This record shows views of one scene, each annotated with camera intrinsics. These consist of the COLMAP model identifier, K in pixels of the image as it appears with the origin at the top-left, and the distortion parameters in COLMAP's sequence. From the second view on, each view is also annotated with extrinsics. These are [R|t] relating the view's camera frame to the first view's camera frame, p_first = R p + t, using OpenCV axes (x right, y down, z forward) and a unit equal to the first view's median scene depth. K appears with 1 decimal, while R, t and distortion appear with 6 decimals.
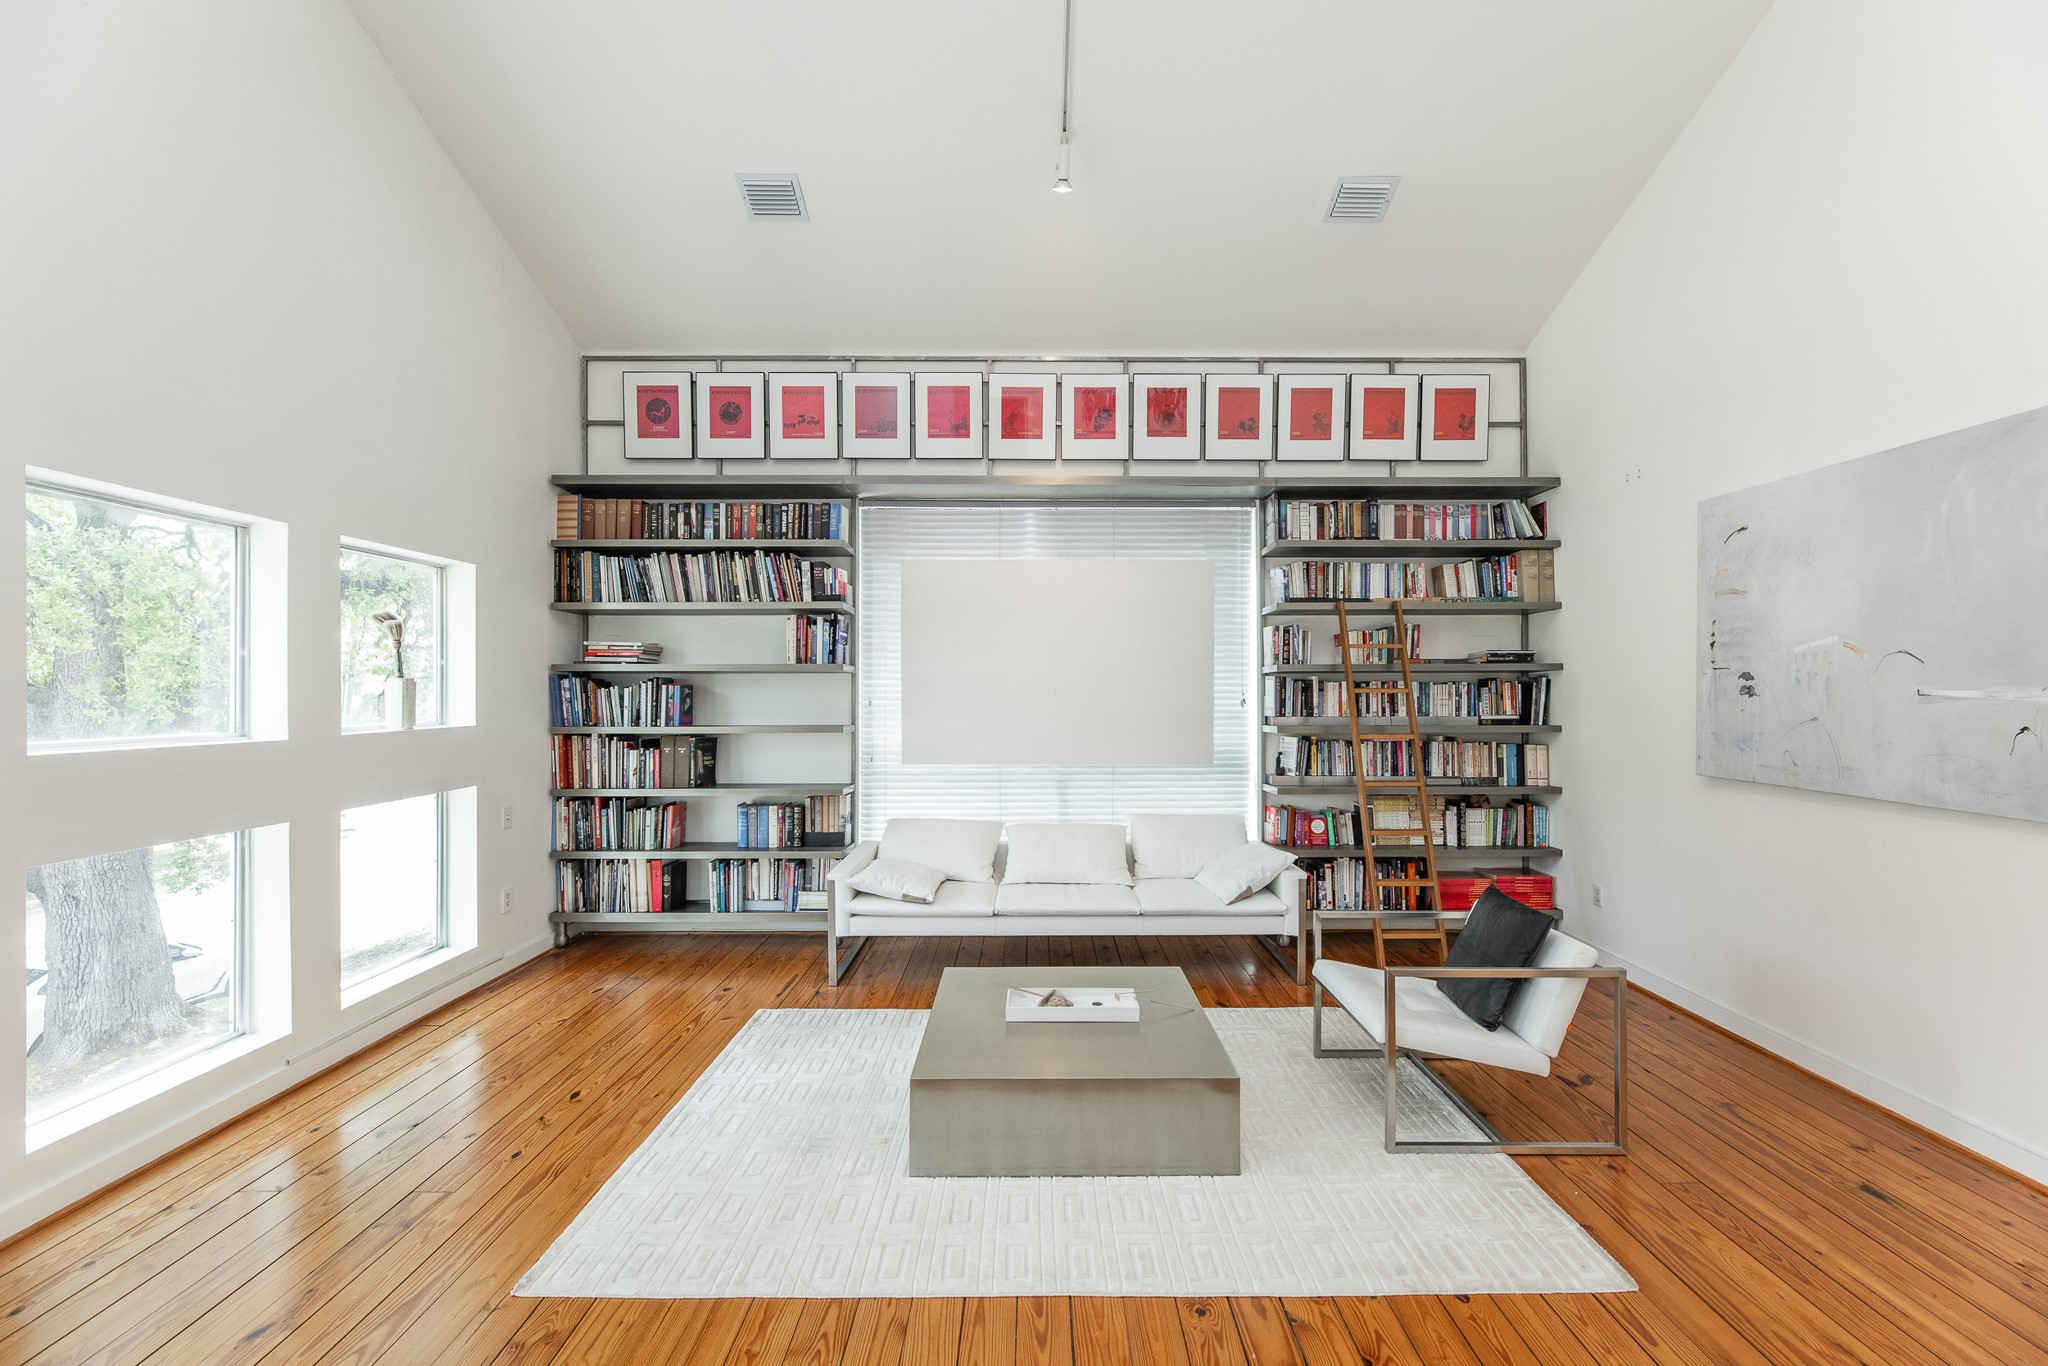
lens RADIAL K [[823.4, 0, 1044.4], [0, 823.4, 678.8], [0, 0, 1]] dist [-0.001580, 0.000945]
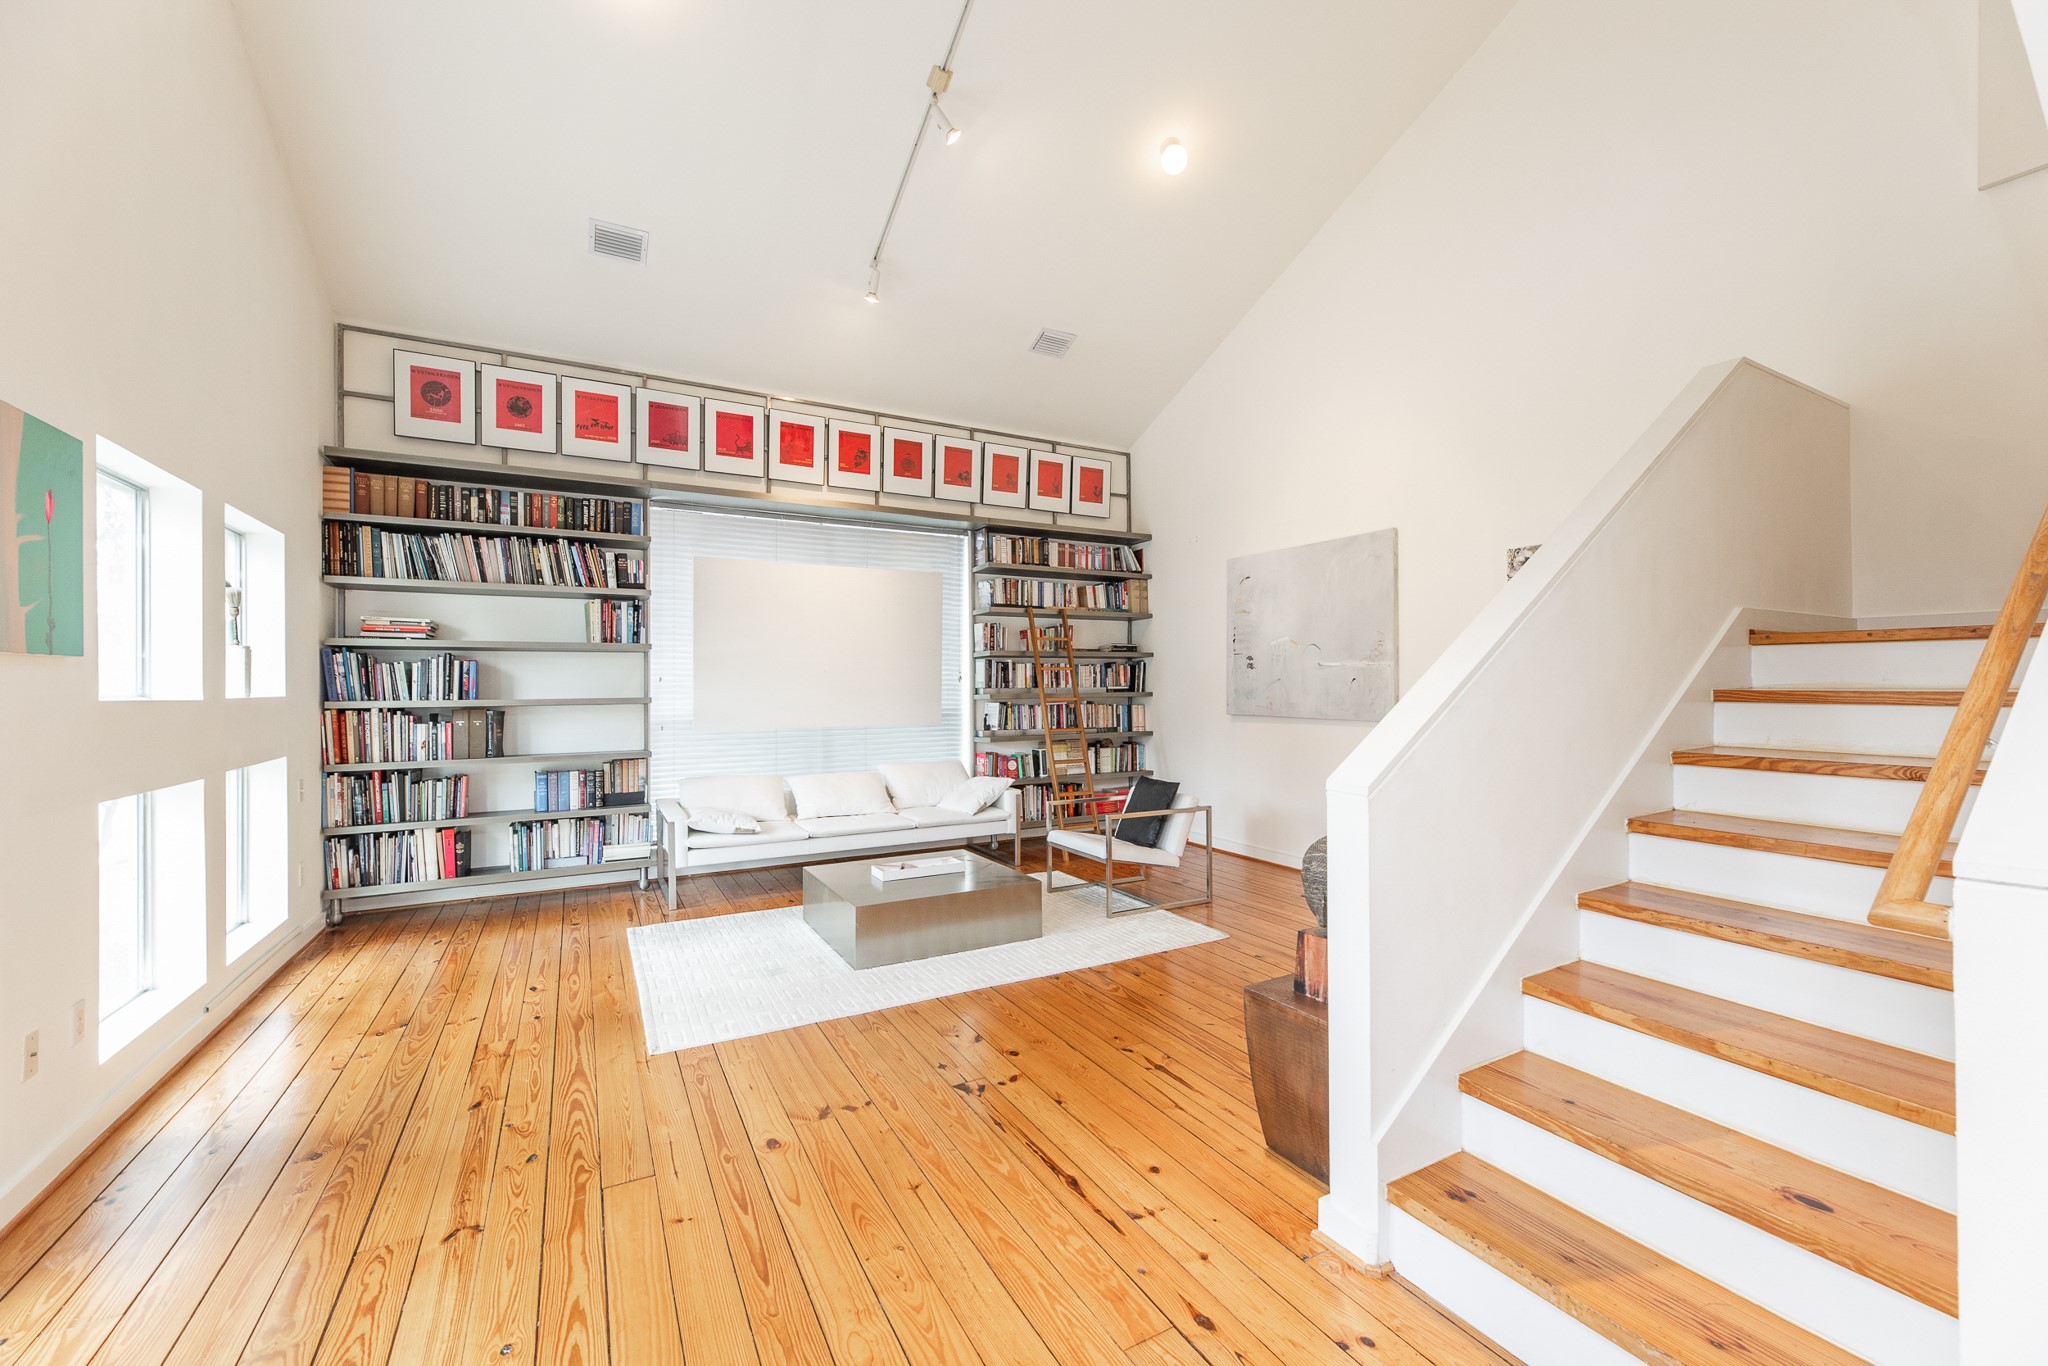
lens RADIAL K [[823.4, 0, 1043.3], [0, 823.4, 679.2], [0, 0, 1]] dist [-0.001580, 0.000945]
pose [[0.872299, -0.001118, 0.488971, -0.317096], [0.000994, 0.999999, 0.000512, 0.030587], [-0.488971, 0.000040, 0.872300, -0.267391]]
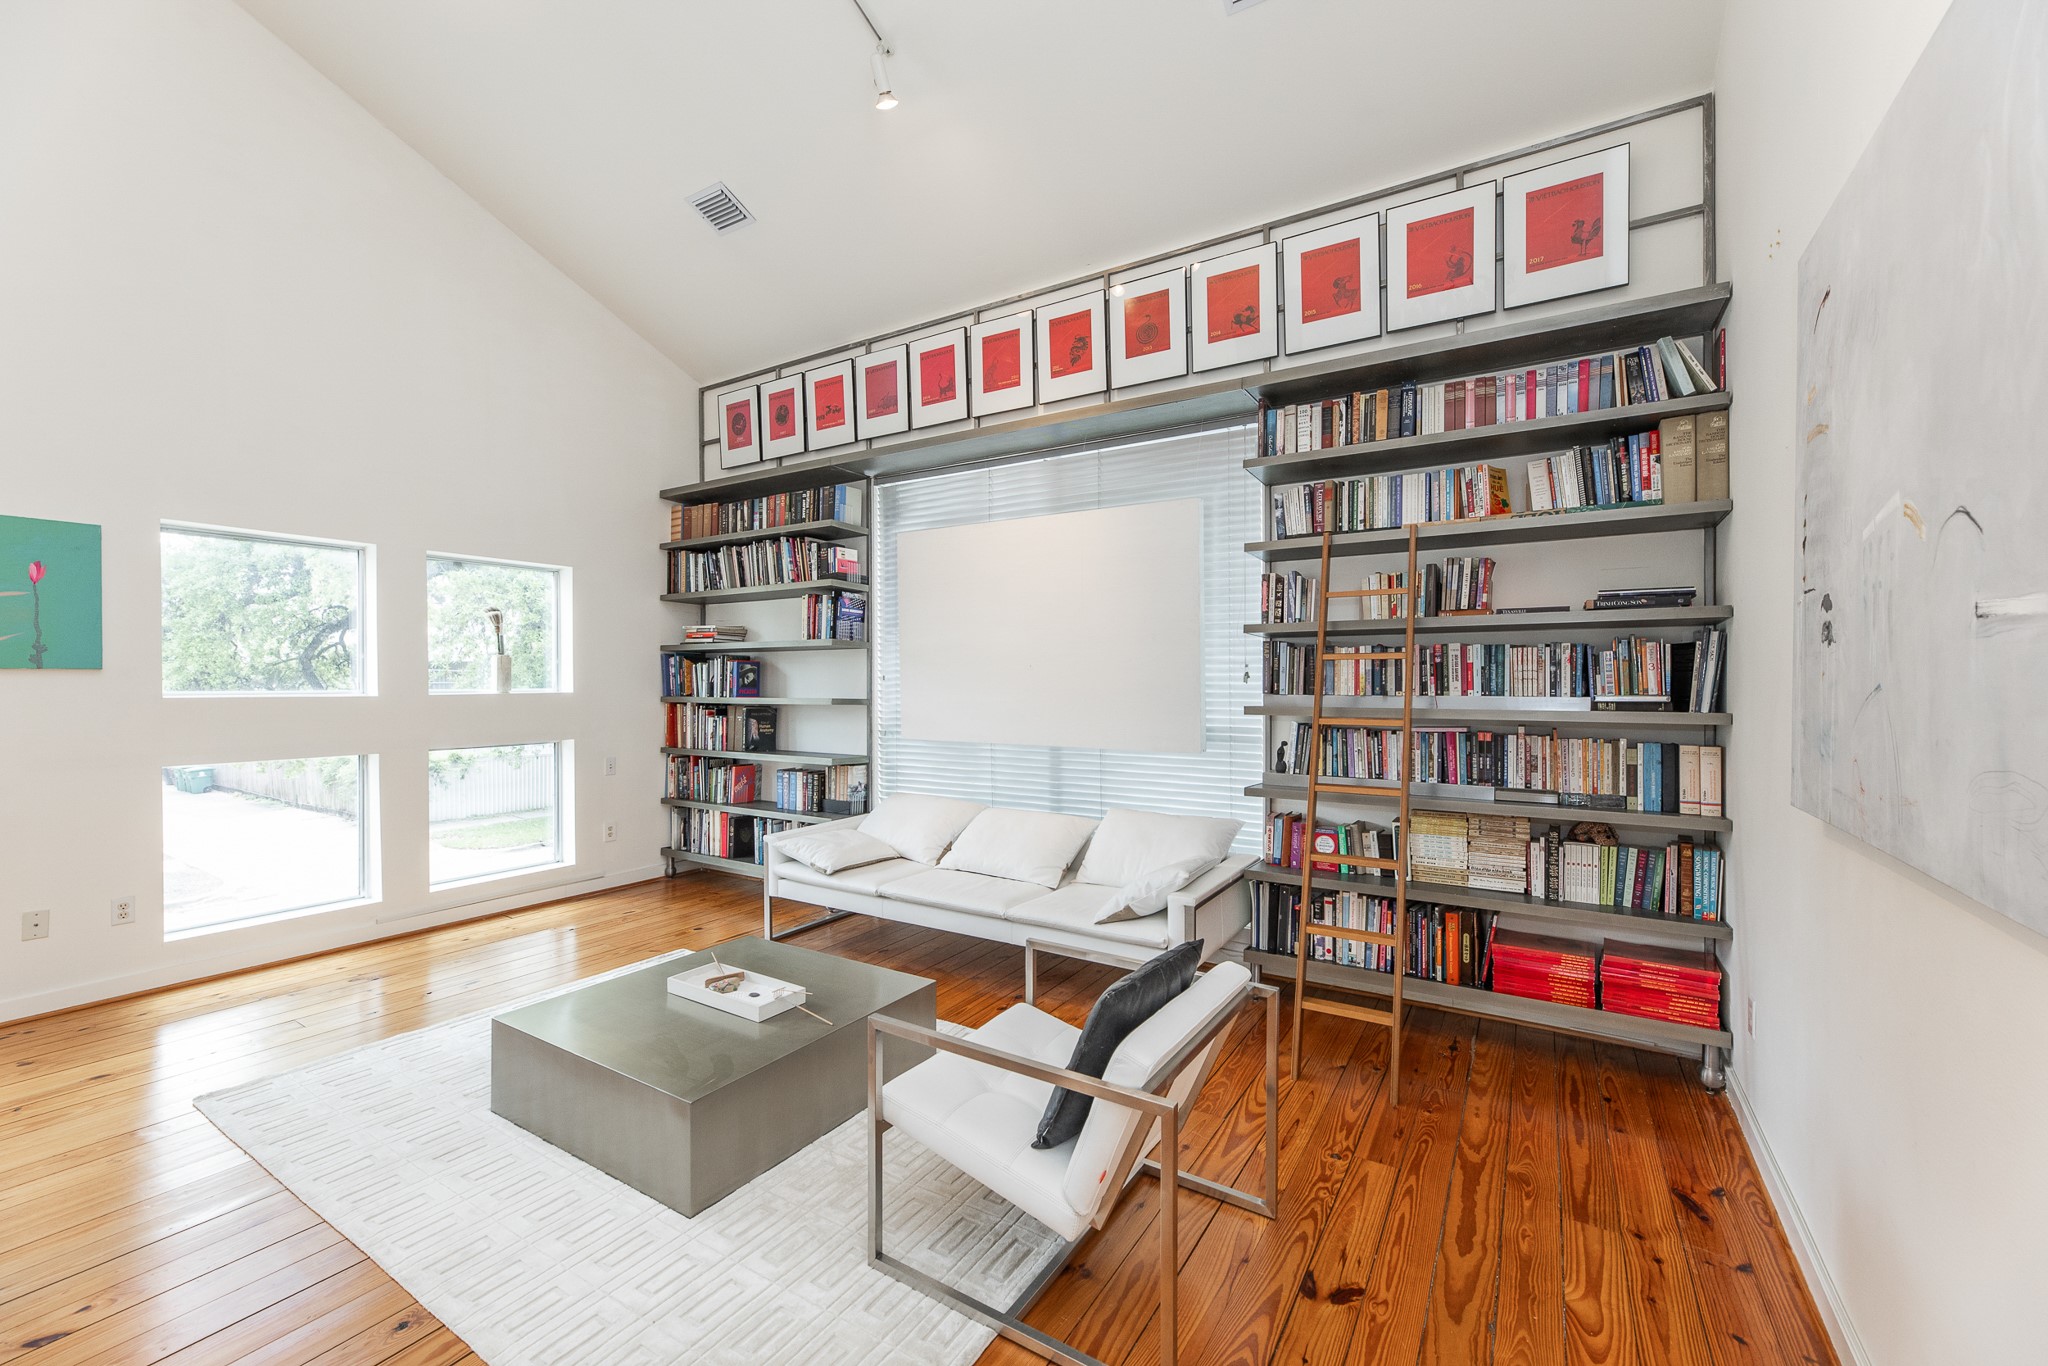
lens RADIAL K [[823.4, 0, 1039.0], [0, 823.4, 677.4], [0, 0, 1]] dist [-0.001580, 0.000945]
pose [[0.847841, -0.001002, -0.530250, 0.506857], [0.005047, 0.999968, 0.006181, 0.024801], [0.530227, -0.007917, 0.847819, 0.248157]]
